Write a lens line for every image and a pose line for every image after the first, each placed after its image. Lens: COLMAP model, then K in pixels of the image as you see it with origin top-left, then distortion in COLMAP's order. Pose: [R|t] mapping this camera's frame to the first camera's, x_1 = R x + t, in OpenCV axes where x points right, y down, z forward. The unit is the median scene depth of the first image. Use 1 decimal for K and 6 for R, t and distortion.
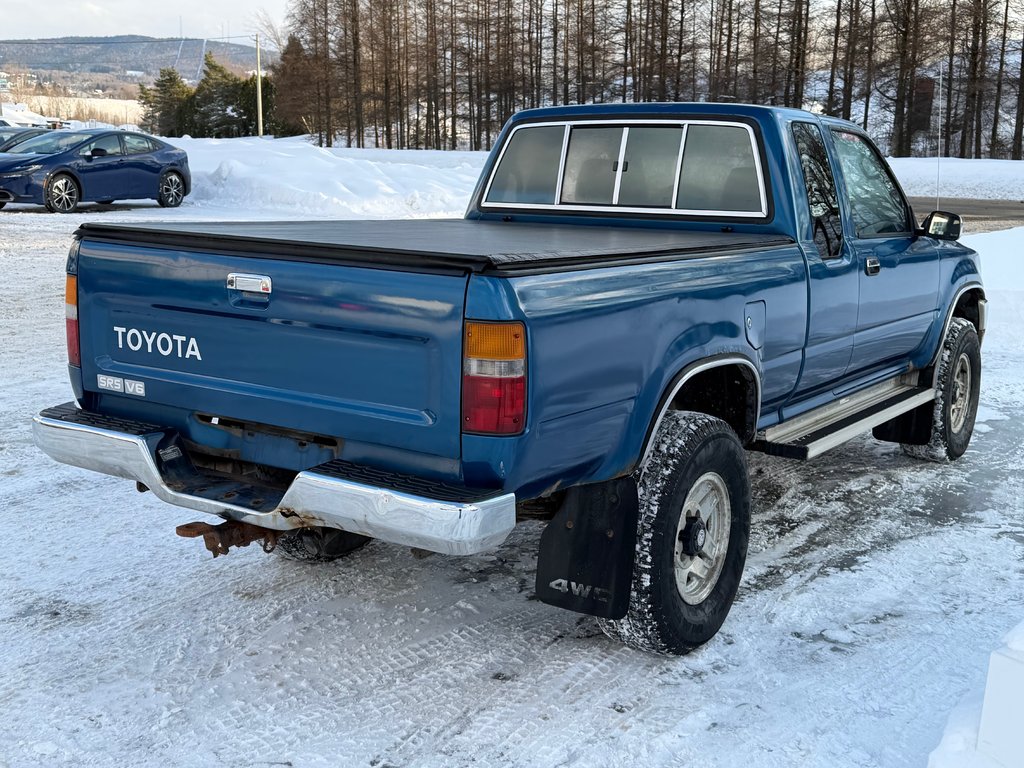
lens RADIAL K [[1197.3, 0, 508.2], [0, 1197.3, 387.4], [0, 0, 1]] dist [0.209762, -0.481583]
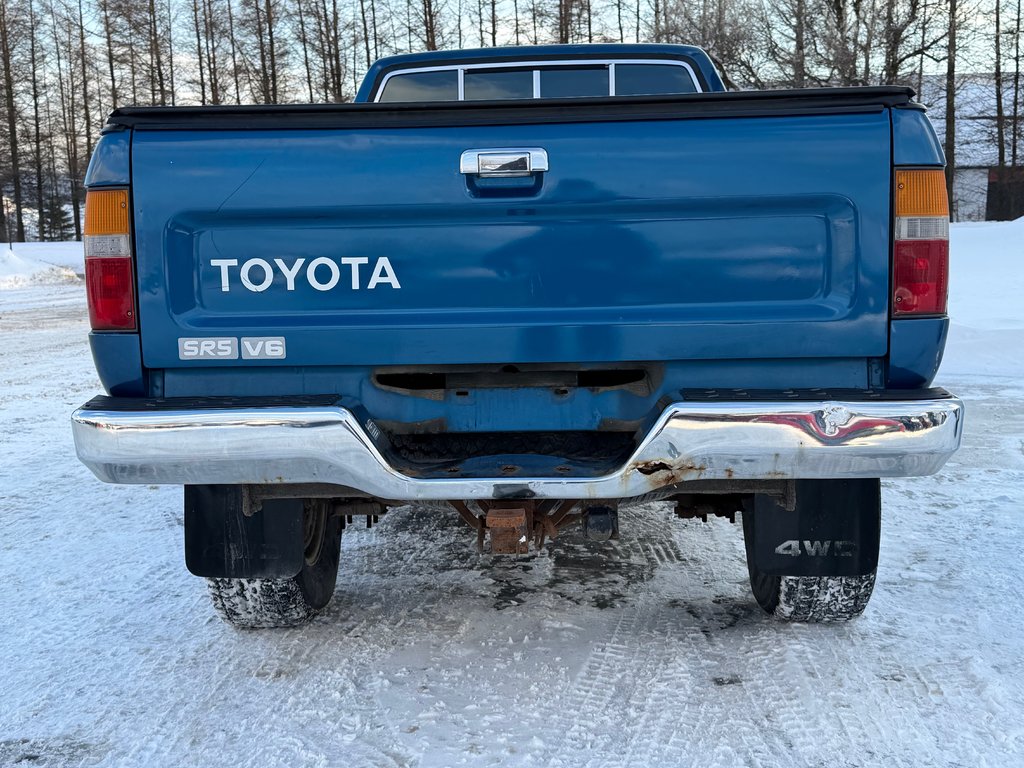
lens RADIAL K [[1197.3, 0, 508.2], [0, 1197.3, 387.4], [0, 0, 1]] dist [0.209762, -0.481583]
pose [[0.861072, -0.092972, 0.499911, -0.510650], [0.132811, 0.990137, -0.044618, 0.066547], [-0.490832, 0.104813, 0.864927, 0.365945]]
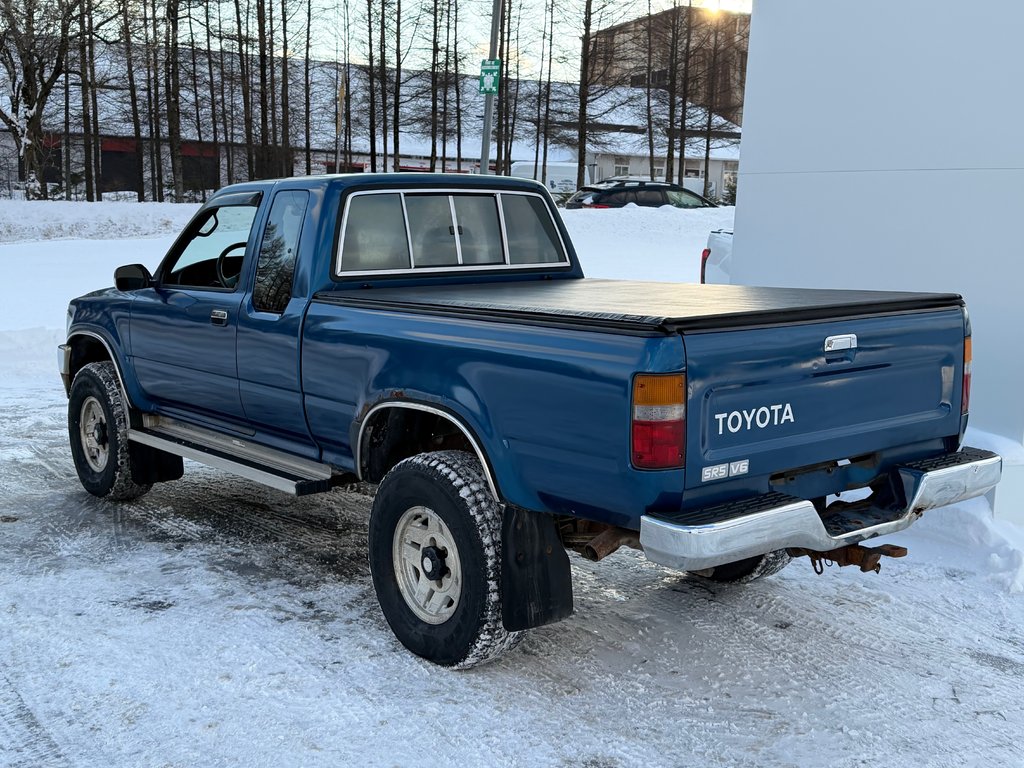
lens RADIAL K [[1197.3, 0, 508.2], [0, 1197.3, 387.4], [0, 0, 1]] dist [0.209762, -0.481583]
pose [[0.296801, -0.164218, 0.940713, -1.282818], [0.181702, 0.976817, 0.113192, -0.211914], [-0.937493, 0.137334, 0.319759, 0.830988]]
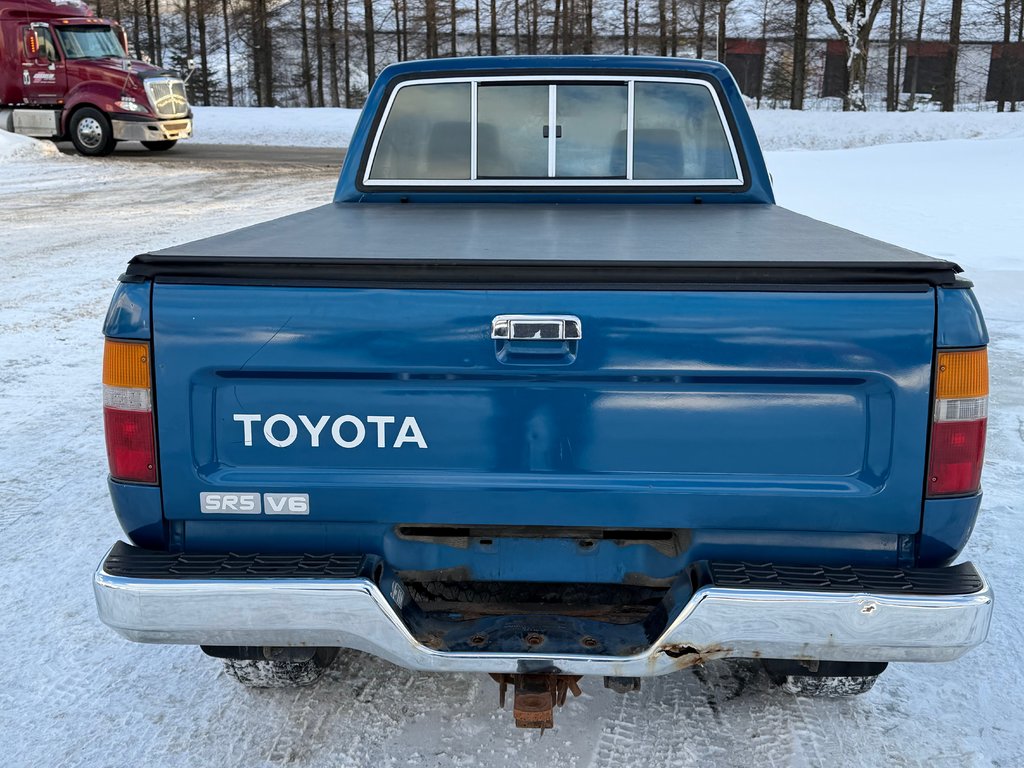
lens RADIAL K [[1197.3, 0, 508.2], [0, 1197.3, 387.4], [0, 0, 1]] dist [0.209762, -0.481583]
pose [[0.857349, -0.132104, 0.497496, -0.506890], [0.111997, 0.991226, 0.070200, -0.091227], [-0.502404, -0.004467, 0.864621, 0.378154]]
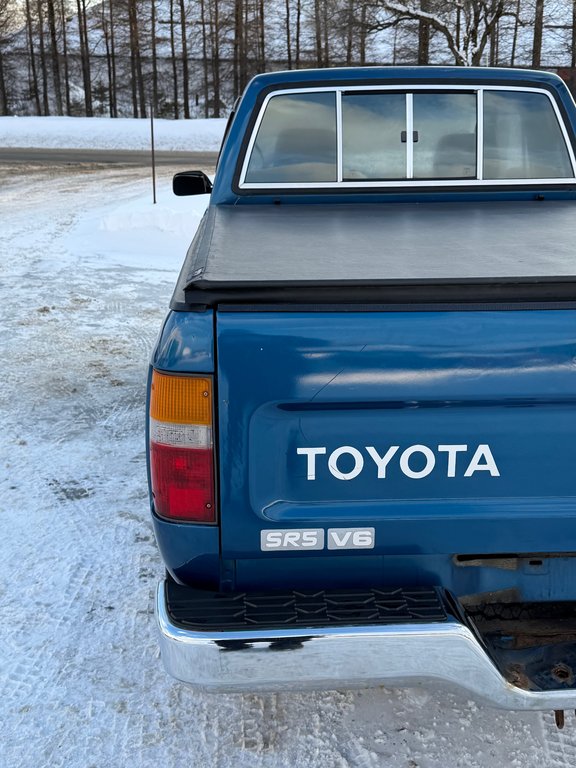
lens RADIAL K [[898.0, 0, 289.1], [0, 898.0, 386.6], [0, 0, 1]] dist [0.209762, -0.481583]
pose [[0.795907, -0.189302, 0.575063, -0.568664], [0.130471, 0.981171, 0.142409, -0.141491], [-0.591193, -0.038315, 0.805619, 0.640099]]
